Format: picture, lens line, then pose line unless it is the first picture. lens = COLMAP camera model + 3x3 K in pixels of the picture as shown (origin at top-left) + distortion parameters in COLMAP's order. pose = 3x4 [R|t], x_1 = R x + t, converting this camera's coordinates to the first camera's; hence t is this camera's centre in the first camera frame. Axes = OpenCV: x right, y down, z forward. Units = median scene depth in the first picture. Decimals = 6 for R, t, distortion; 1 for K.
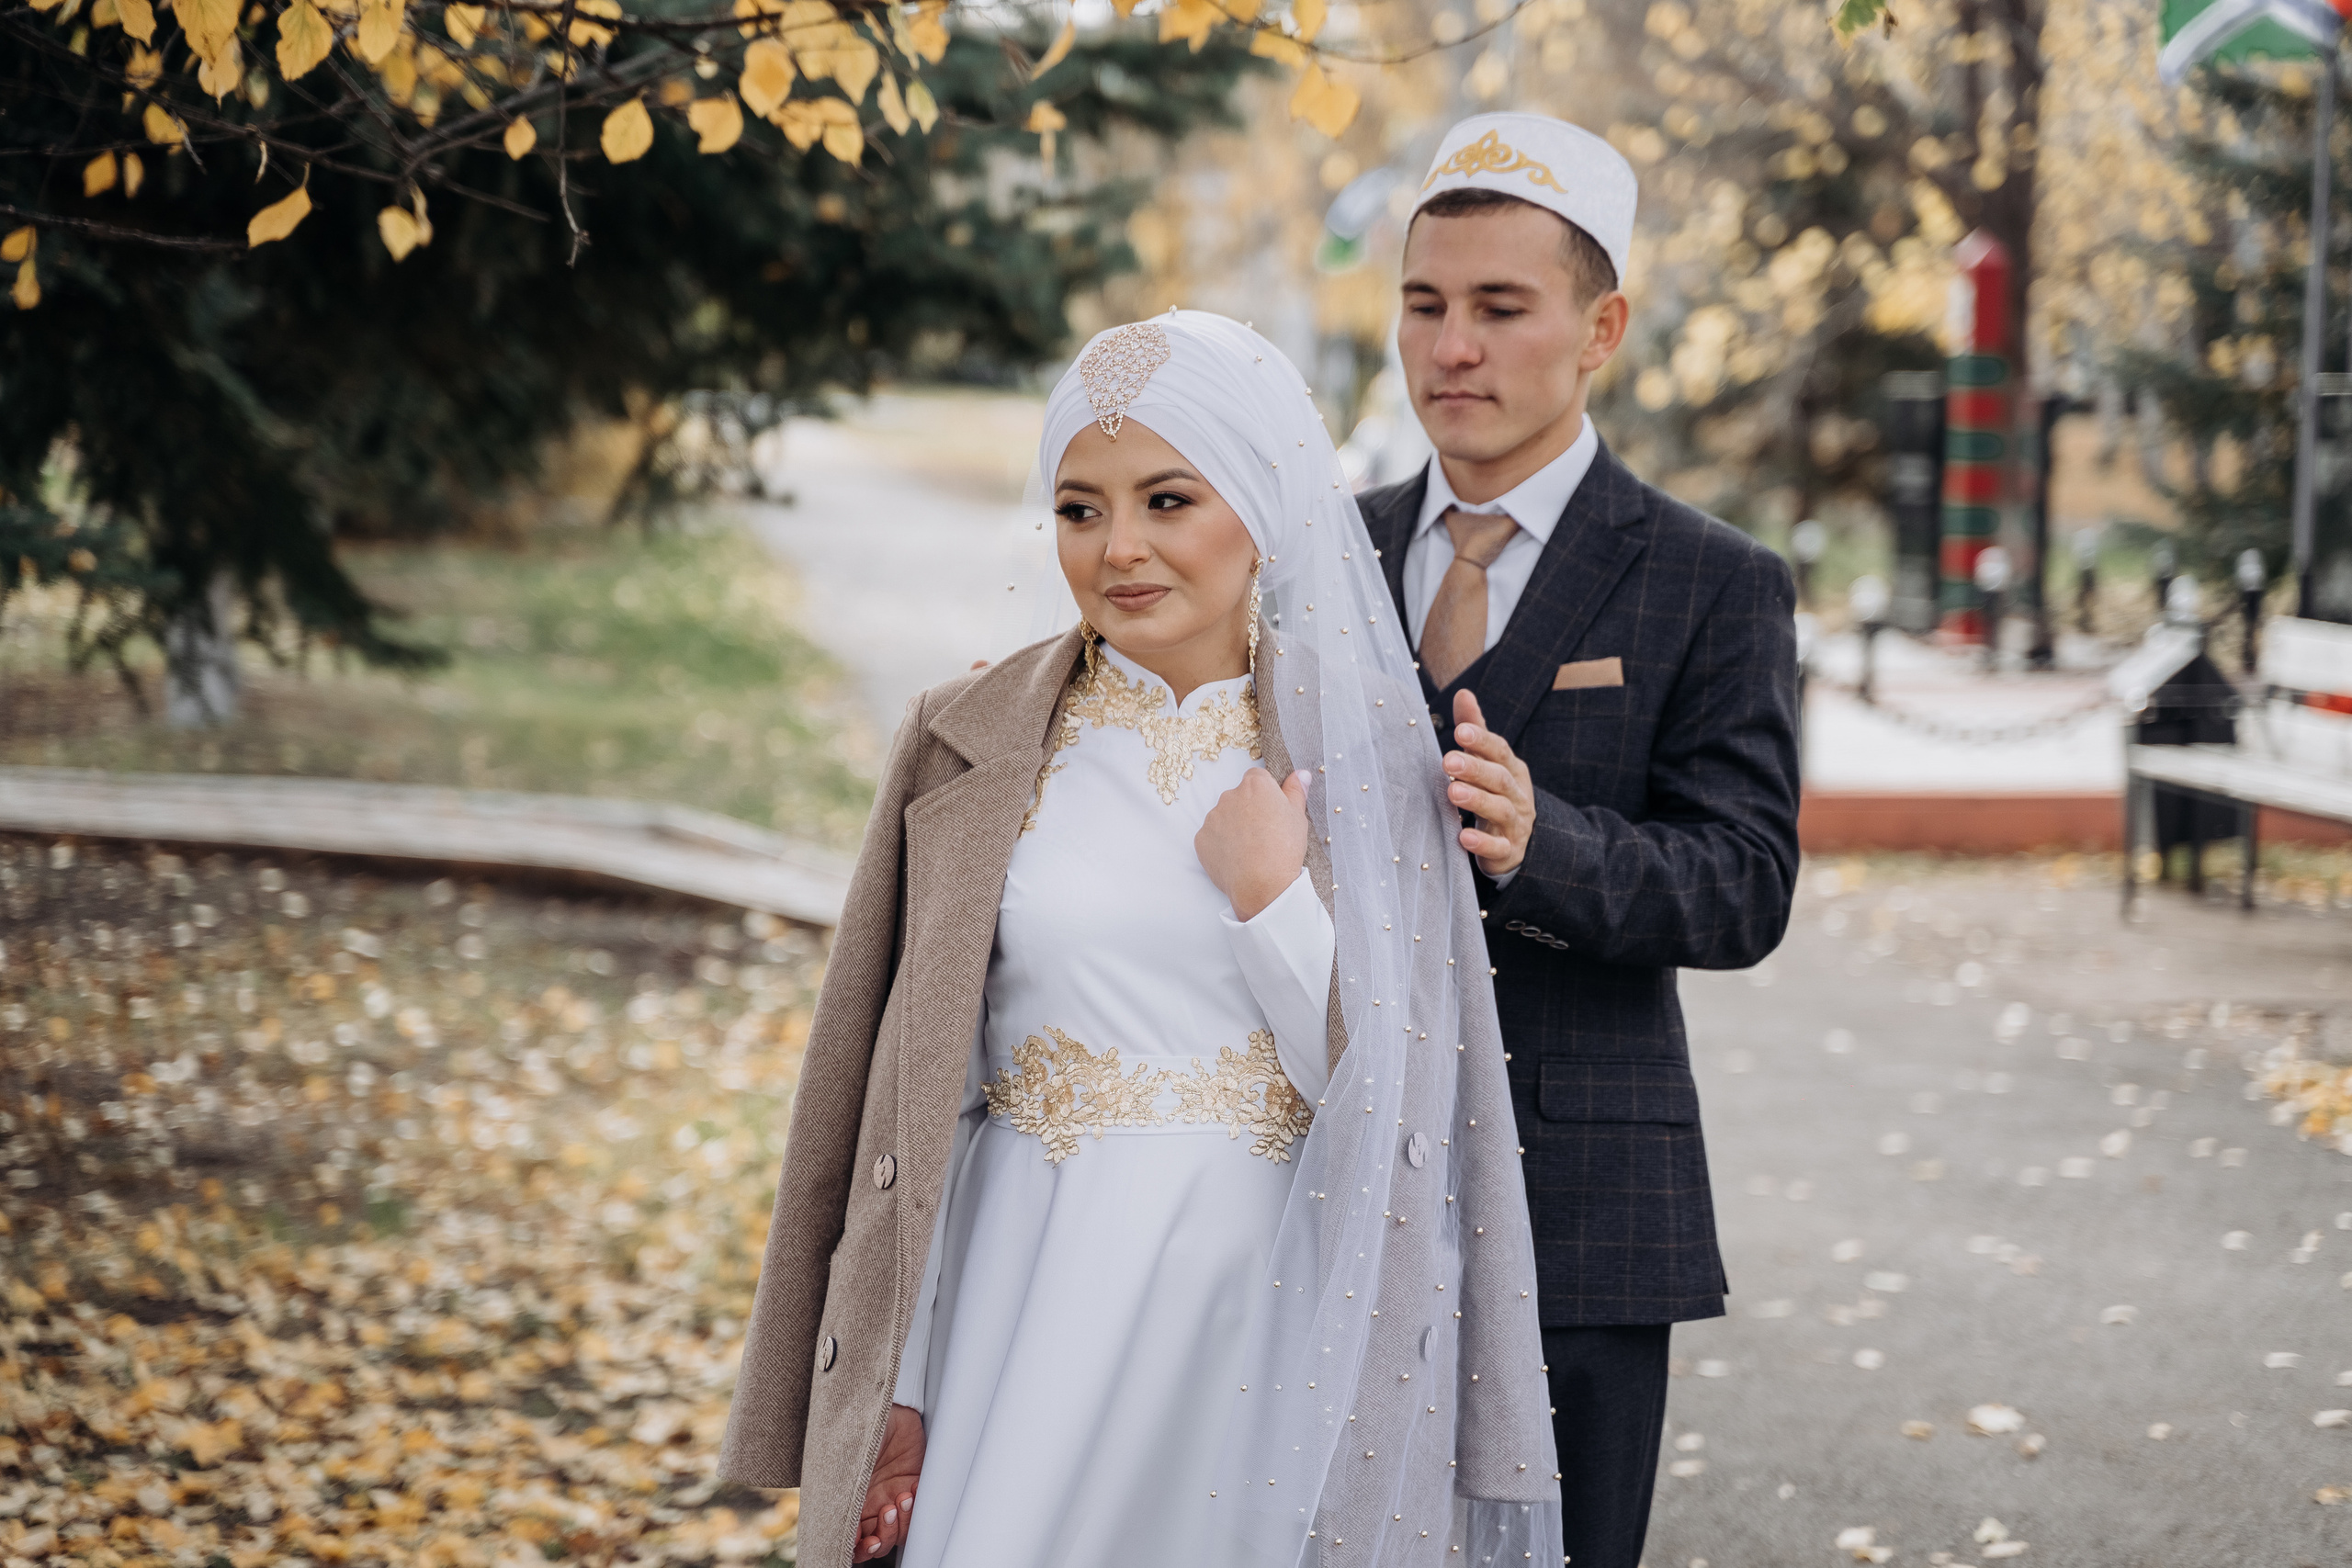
lens RADIAL K [[4988.4, 0, 1176.0], [0, 4988.4, 784.0], [0, 0, 1]] dist [0.077583, 0.518579]
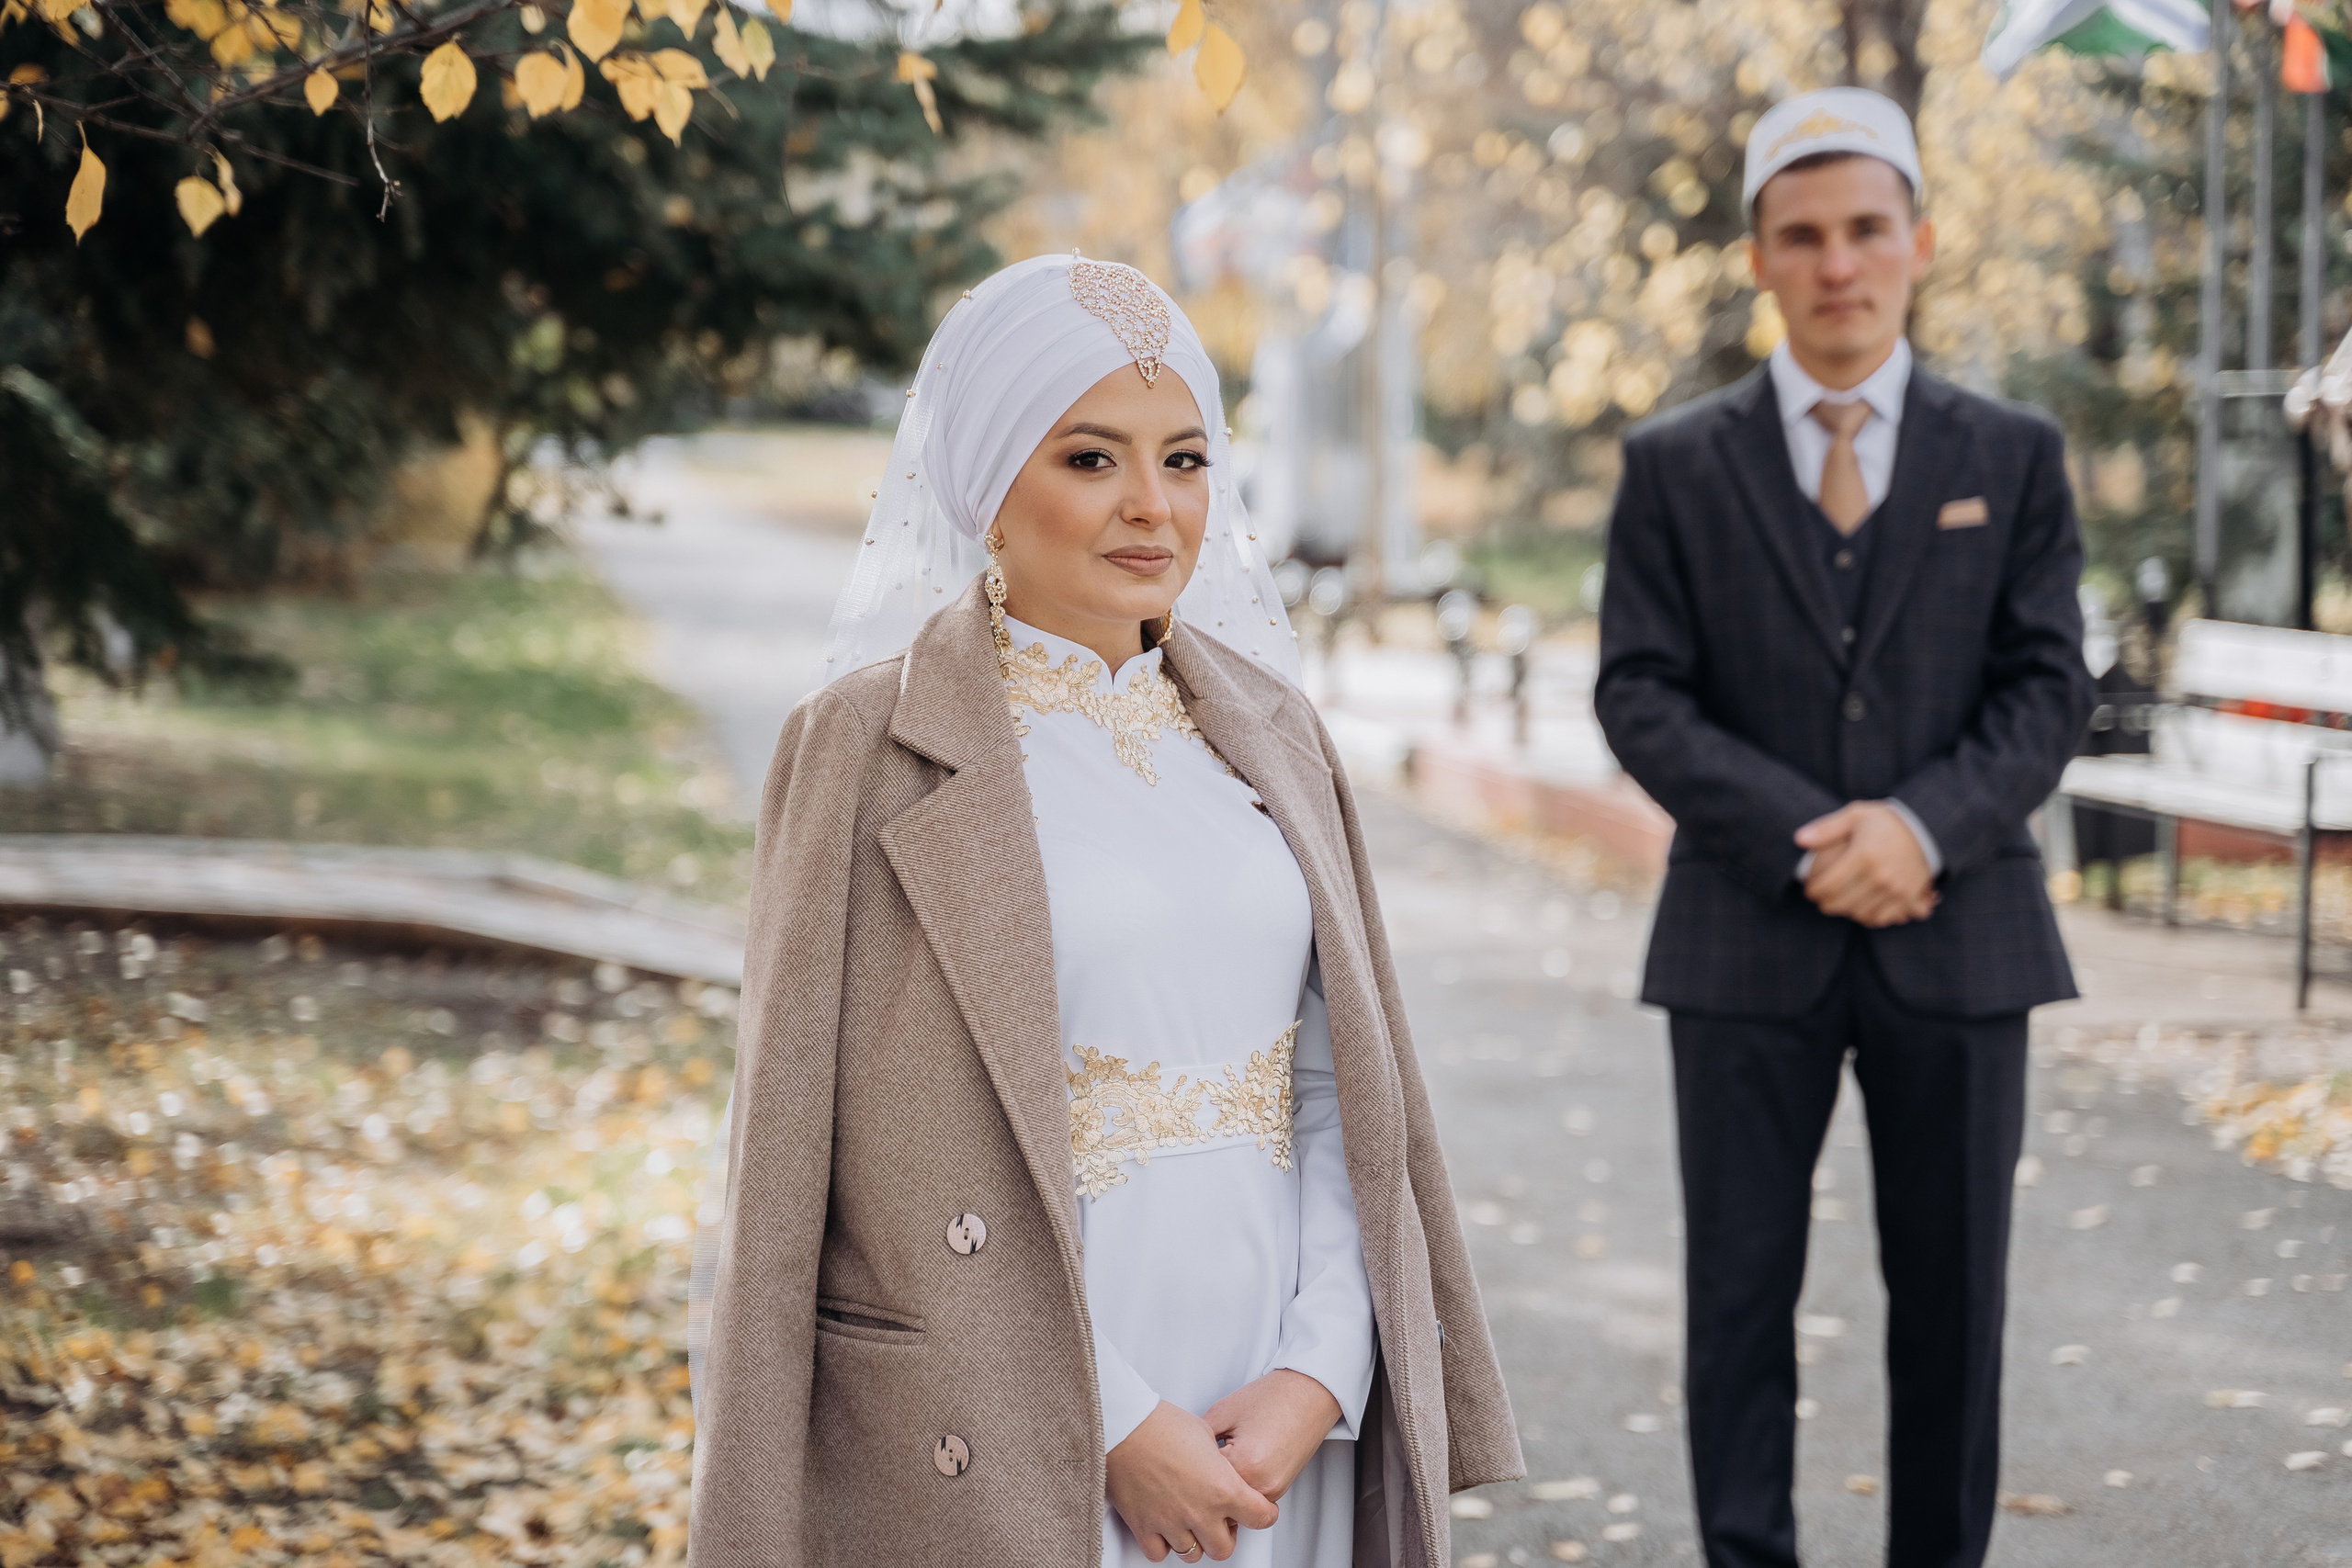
lens RADIAL K [[3948.0, 0, 1176.0], [0, 3948.0, 784.0], [0, 0, 1]] dist [0.054704, 0.140209]
pose [[0.997880, -0.016735, 0.062893, -0.023256], [0.019007, 0.999182, -0.035700, 0.020620], [-0.062245, 0.036820, 0.997382, 0.246006]]
